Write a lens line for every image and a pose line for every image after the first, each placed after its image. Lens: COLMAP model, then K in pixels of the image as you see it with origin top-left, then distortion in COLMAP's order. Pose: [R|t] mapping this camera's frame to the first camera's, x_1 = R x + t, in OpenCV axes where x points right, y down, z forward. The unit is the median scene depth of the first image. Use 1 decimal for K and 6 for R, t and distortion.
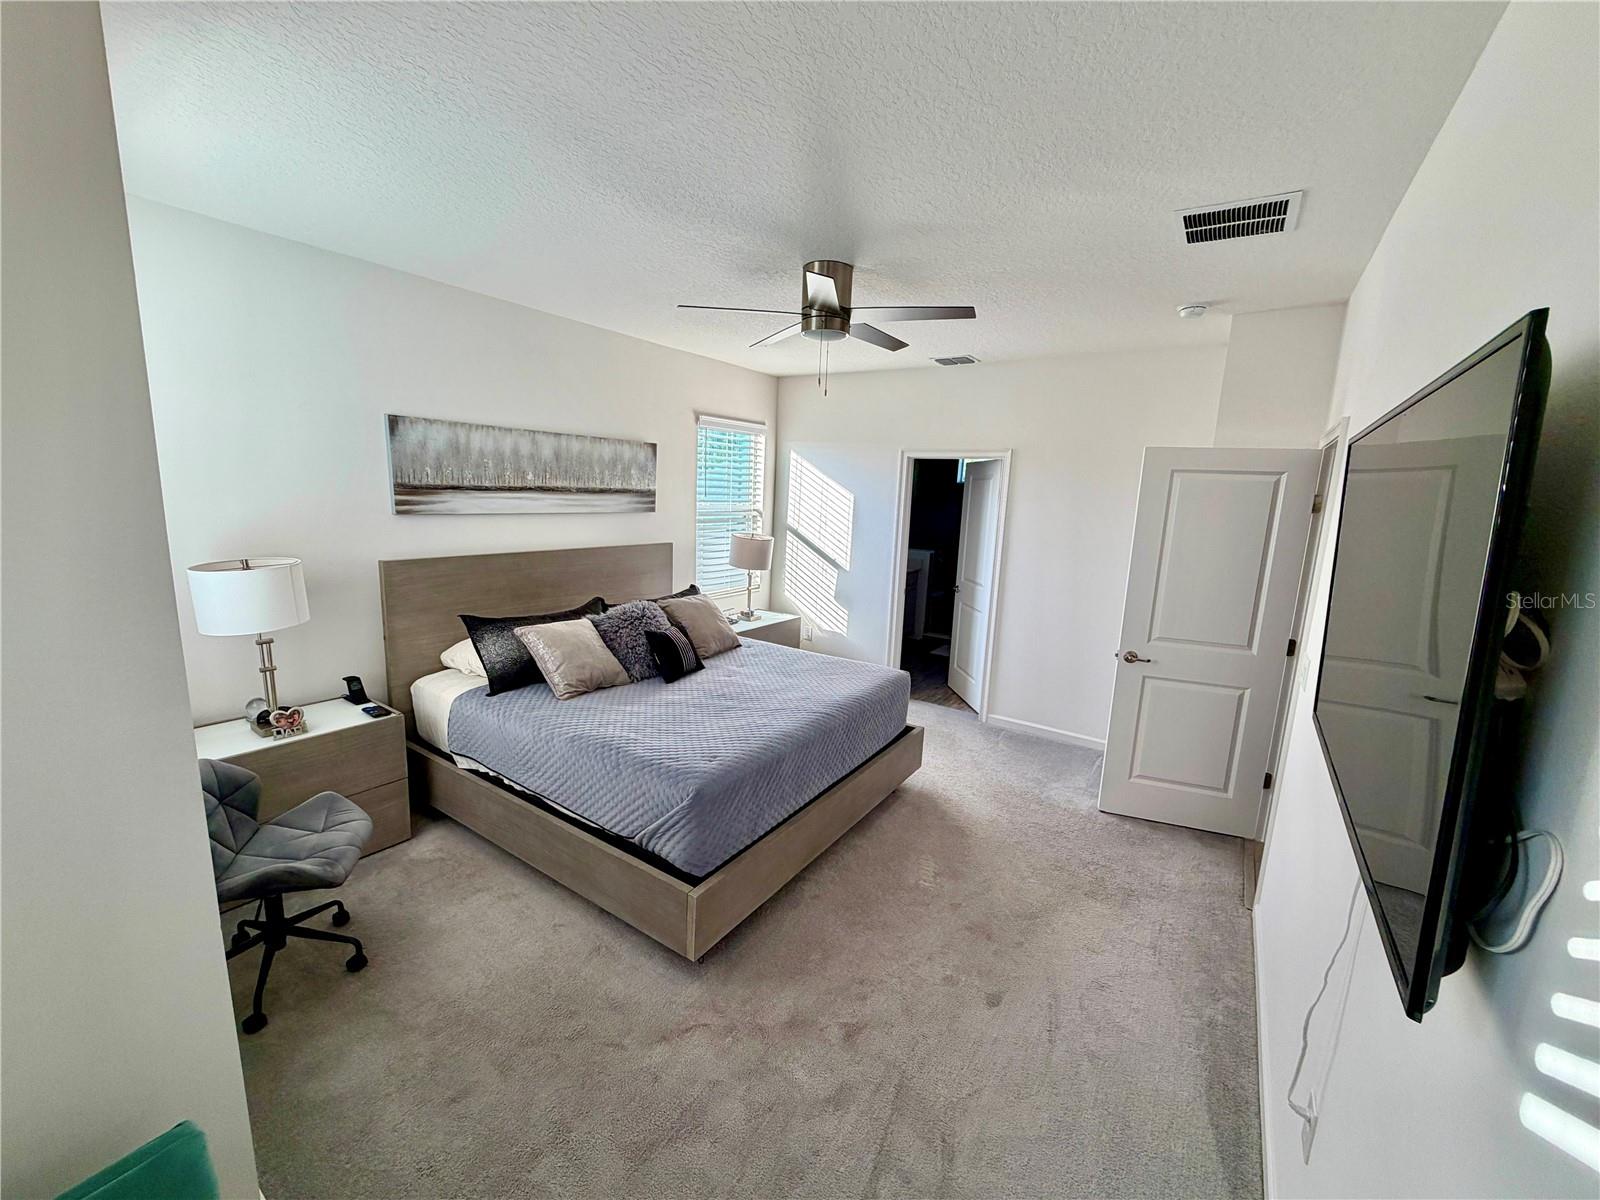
lens RADIAL K [[637.0, 0, 800.5], [0, 637.0, 594.9], [0, 0, 1]] dist [-0.000662, 0.000086]
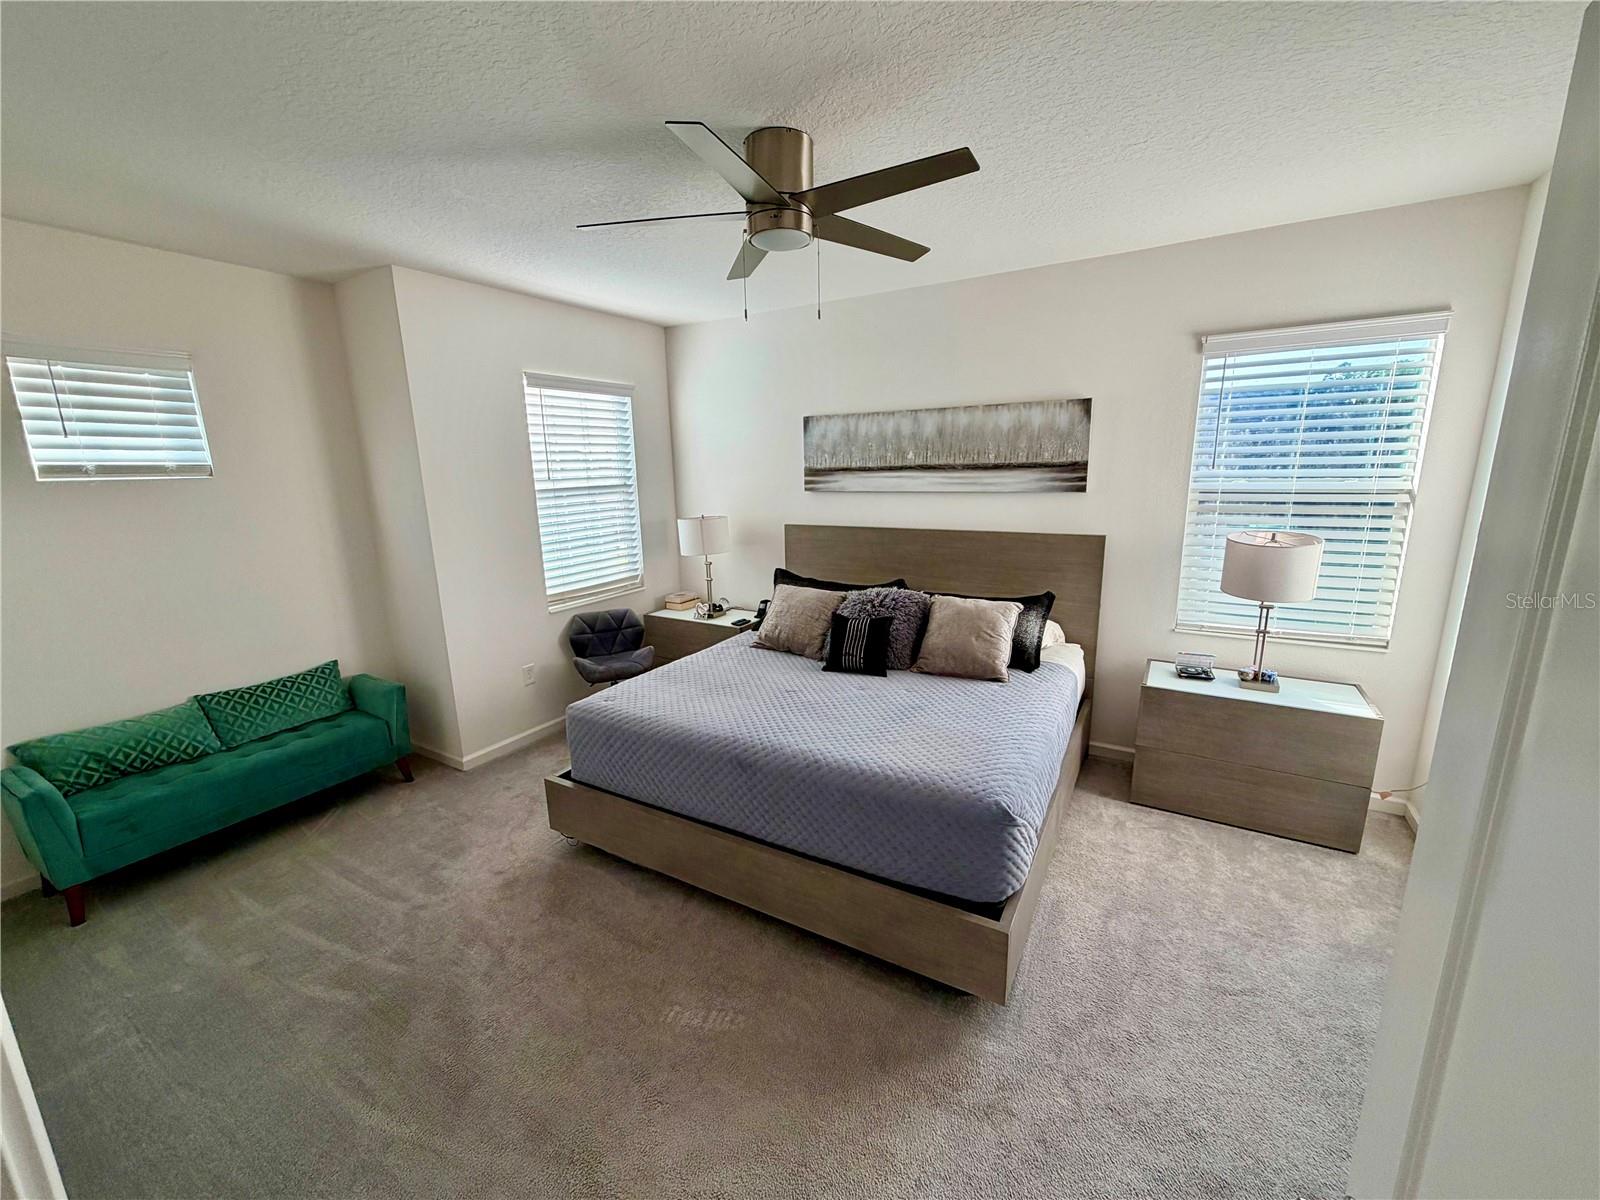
lens RADIAL K [[637.0, 0, 803.3], [0, 637.0, 601.4], [0, 0, 1]] dist [-0.000662, 0.000086]
pose [[0.070203, 0.173204, -0.982381, 0.624250], [-0.138260, 0.976995, 0.162374, -0.099589], [0.987905, 0.124425, 0.092535, 0.769295]]
